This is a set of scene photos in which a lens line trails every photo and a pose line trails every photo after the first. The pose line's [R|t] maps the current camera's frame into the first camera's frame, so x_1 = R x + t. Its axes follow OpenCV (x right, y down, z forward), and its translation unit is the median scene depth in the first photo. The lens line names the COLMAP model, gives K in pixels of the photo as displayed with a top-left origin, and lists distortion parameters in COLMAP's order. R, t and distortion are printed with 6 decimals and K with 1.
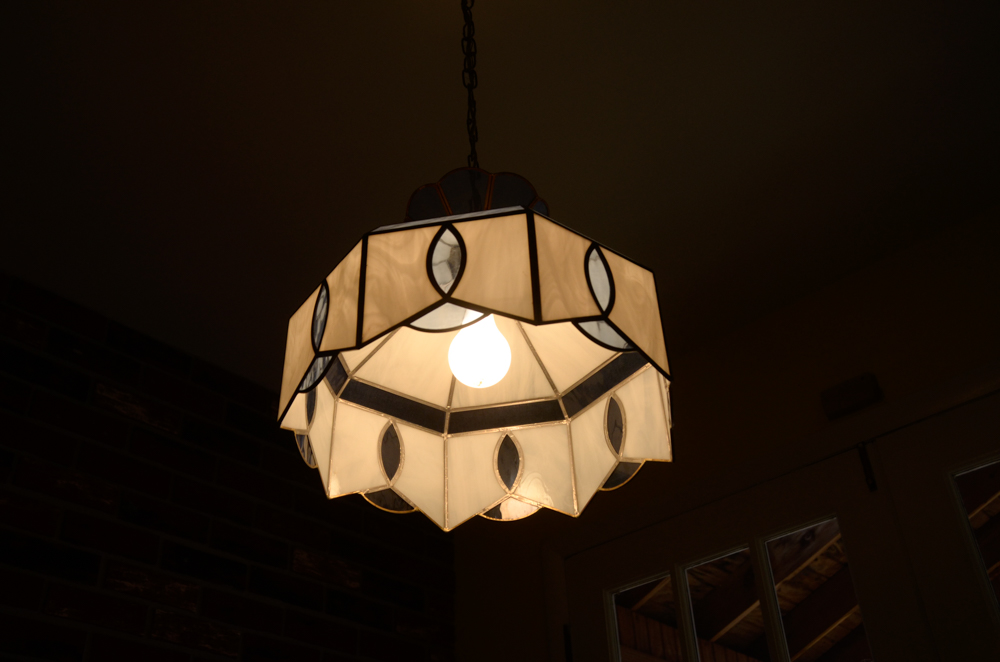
lens RADIAL K [[1002.5, 0, 500.0], [0, 1002.5, 331.0], [0, 0, 1]] dist [-0.004586, -0.005323]
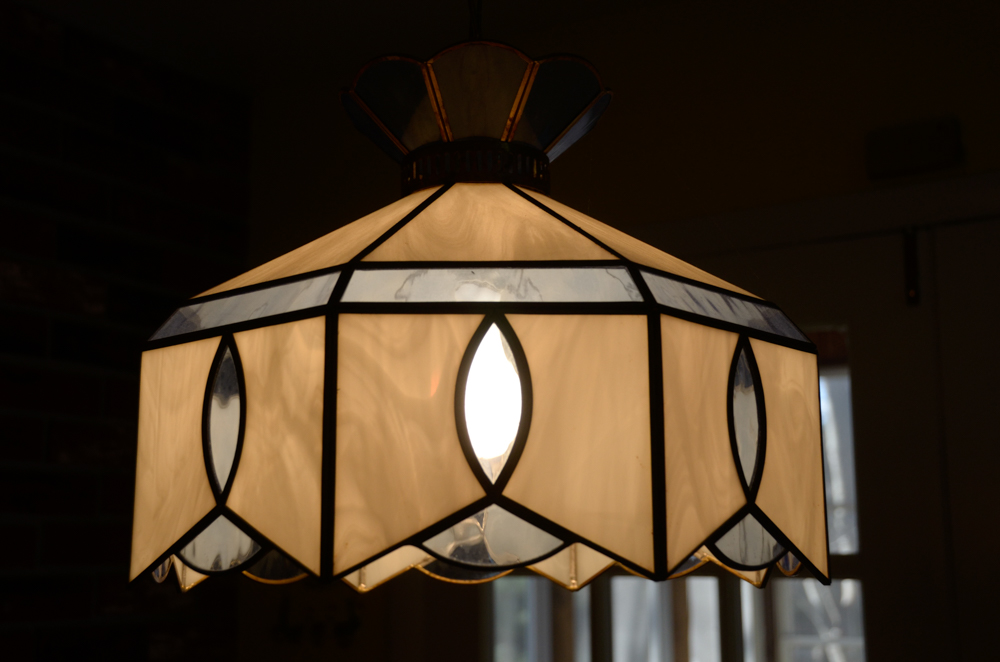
lens RADIAL K [[1456.5, 0, 500.0], [0, 1456.5, 331.0], [0, 0, 1]] dist [0.116666, 0.094991]
pose [[0.977624, 0.069834, 0.198430, -0.205380], [-0.148982, 0.895800, 0.418745, -0.427811], [-0.148511, -0.438937, 0.886159, 0.331193]]
